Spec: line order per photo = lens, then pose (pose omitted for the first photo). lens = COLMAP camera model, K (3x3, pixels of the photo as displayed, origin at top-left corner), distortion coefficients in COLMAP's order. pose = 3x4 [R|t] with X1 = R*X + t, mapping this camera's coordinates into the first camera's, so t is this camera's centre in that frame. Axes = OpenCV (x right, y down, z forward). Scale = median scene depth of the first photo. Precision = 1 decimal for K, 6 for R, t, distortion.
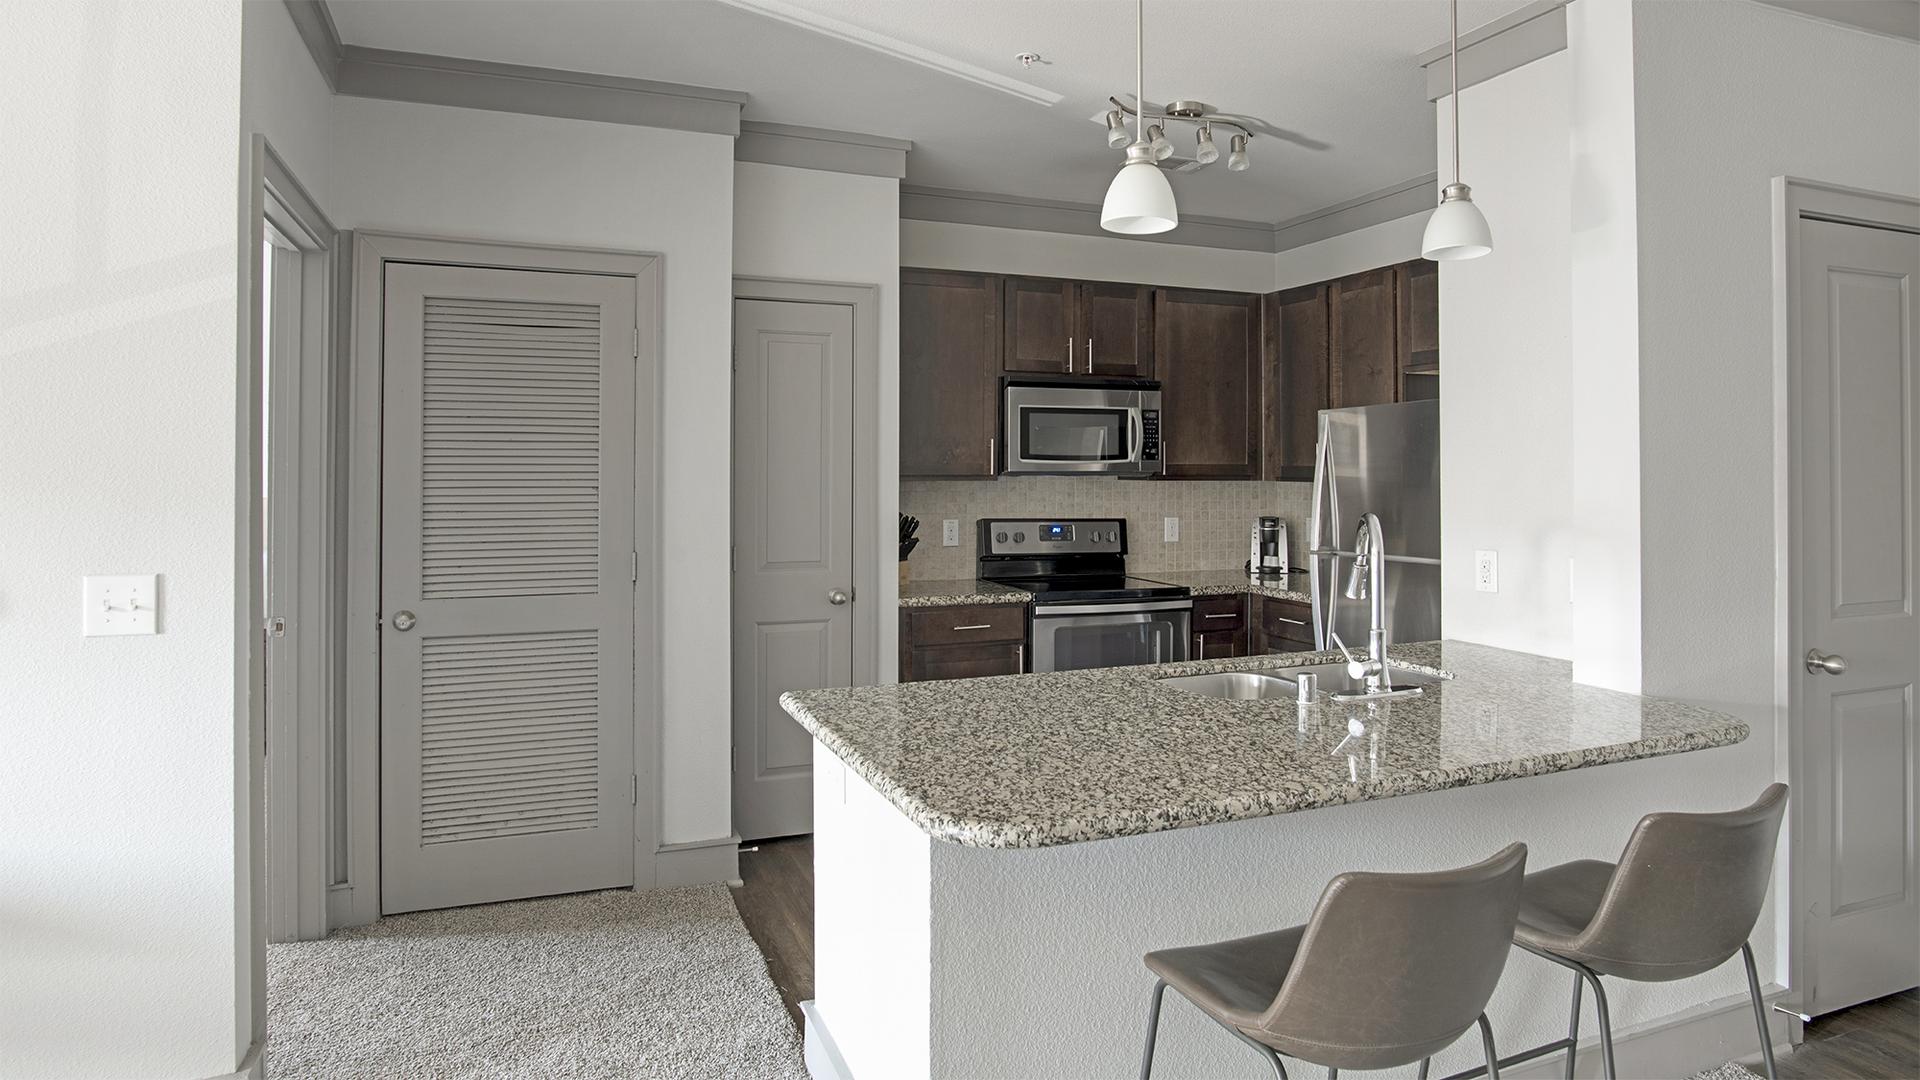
lens RADIAL K [[1105.1, 0, 956.9], [0, 1105.1, 459.7], [0, 0, 1]] dist [-0.033855, 0.000347]
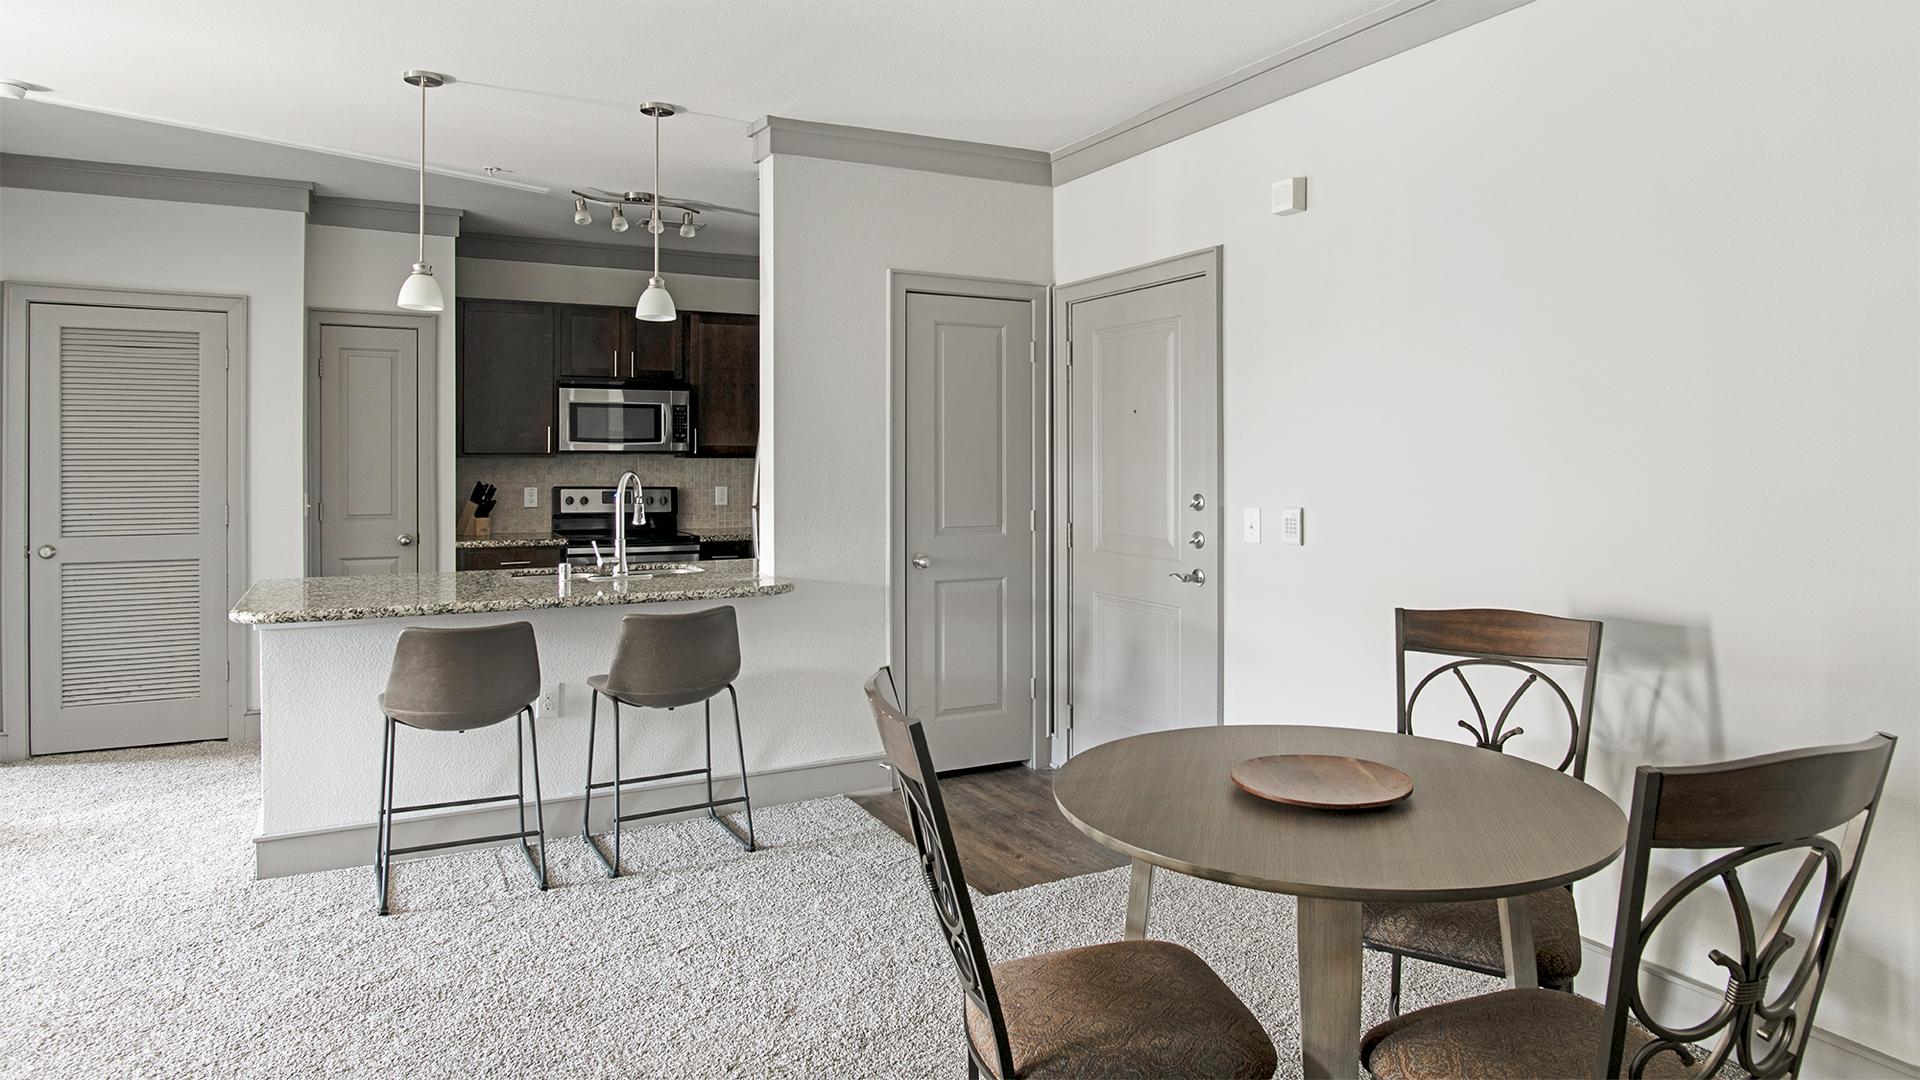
lens RADIAL K [[1129.1, 0, 964.8], [0, 1129.1, 464.8], [0, 0, 1]] dist [-0.040716, 0.014439]
pose [[0.993748, -0.001741, 0.111635, 0.381802], [0.000008, 0.999880, 0.015517, 0.006898], [-0.111649, -0.015419, 0.993628, -0.414947]]
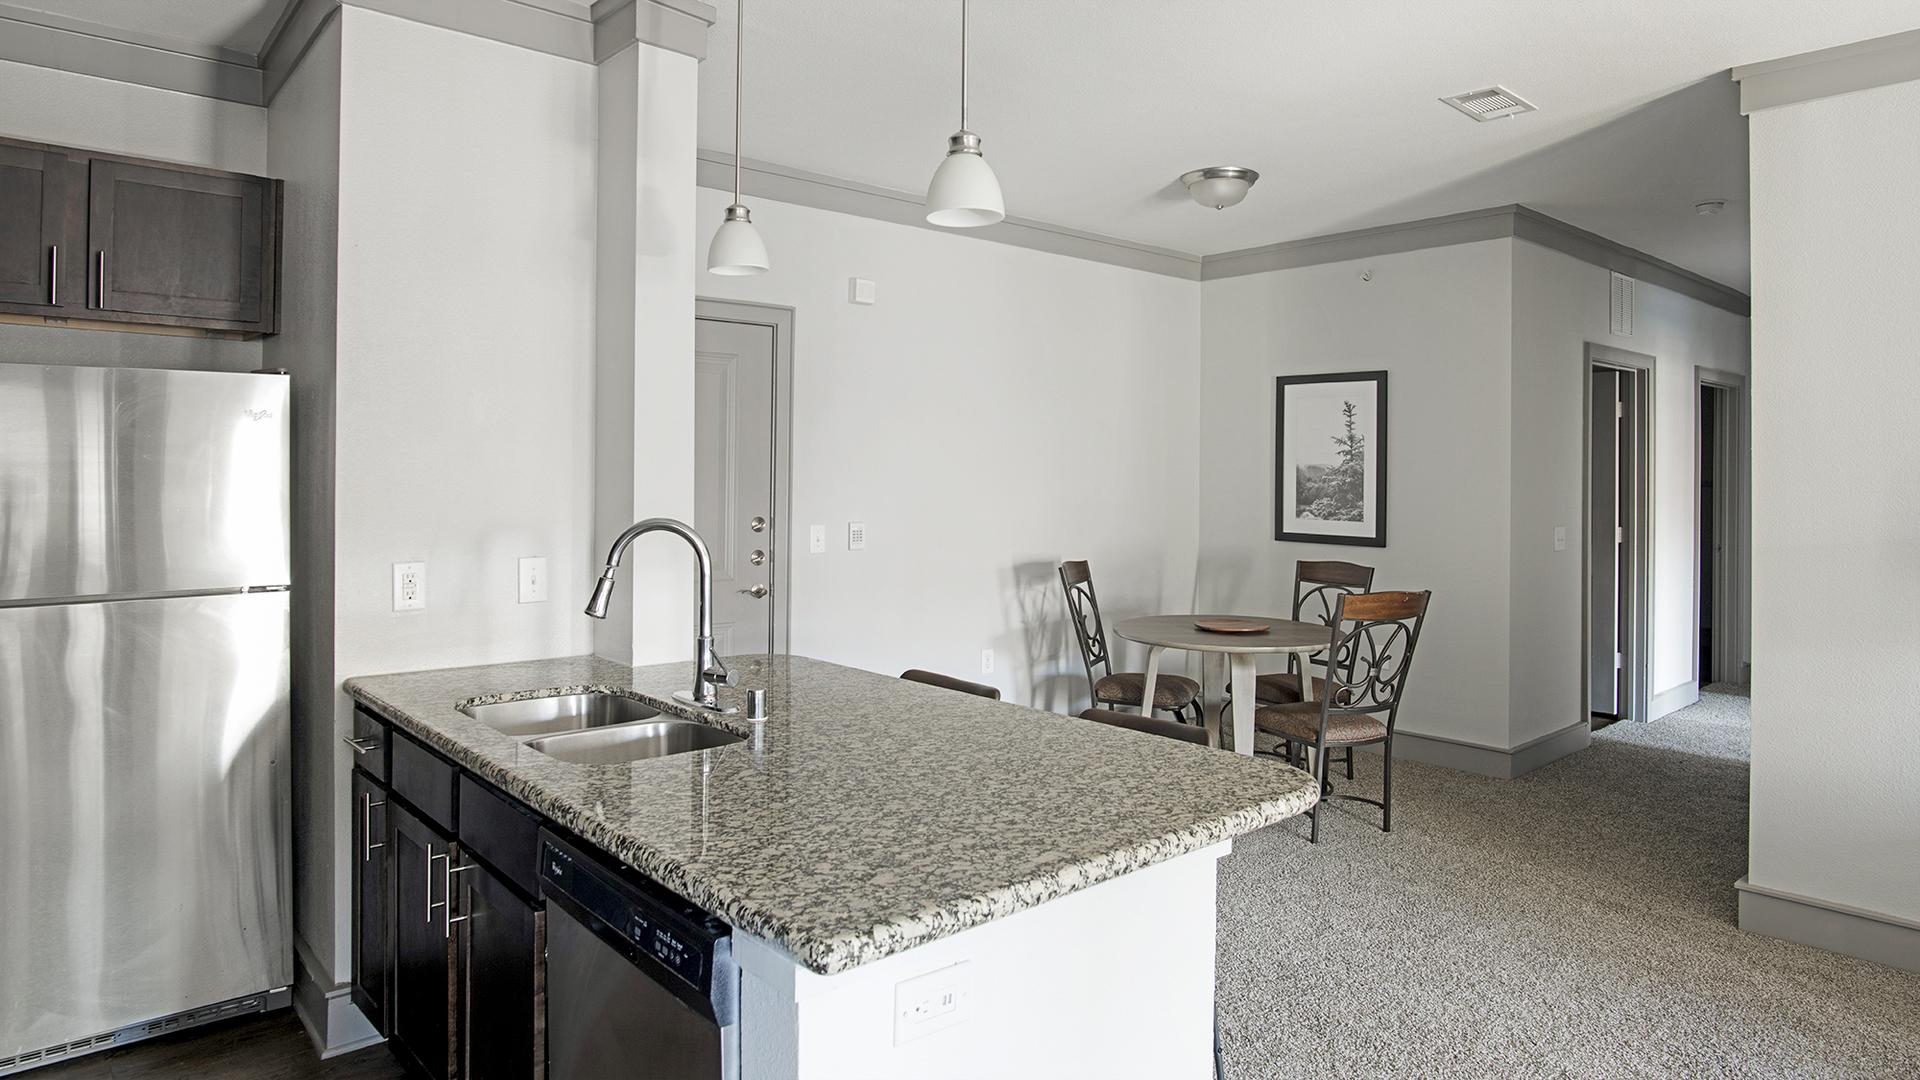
lens RADIAL K [[1131.5, 0, 965.5], [0, 1131.5, 475.6], [0, 0, 1]] dist [-0.036360, 0.000917]
pose [[-0.337827, -0.005674, 0.941191, -0.332706], [-0.017836, 0.999841, -0.000374, 0.003296], [-0.941039, -0.016913, -0.337875, 0.600631]]
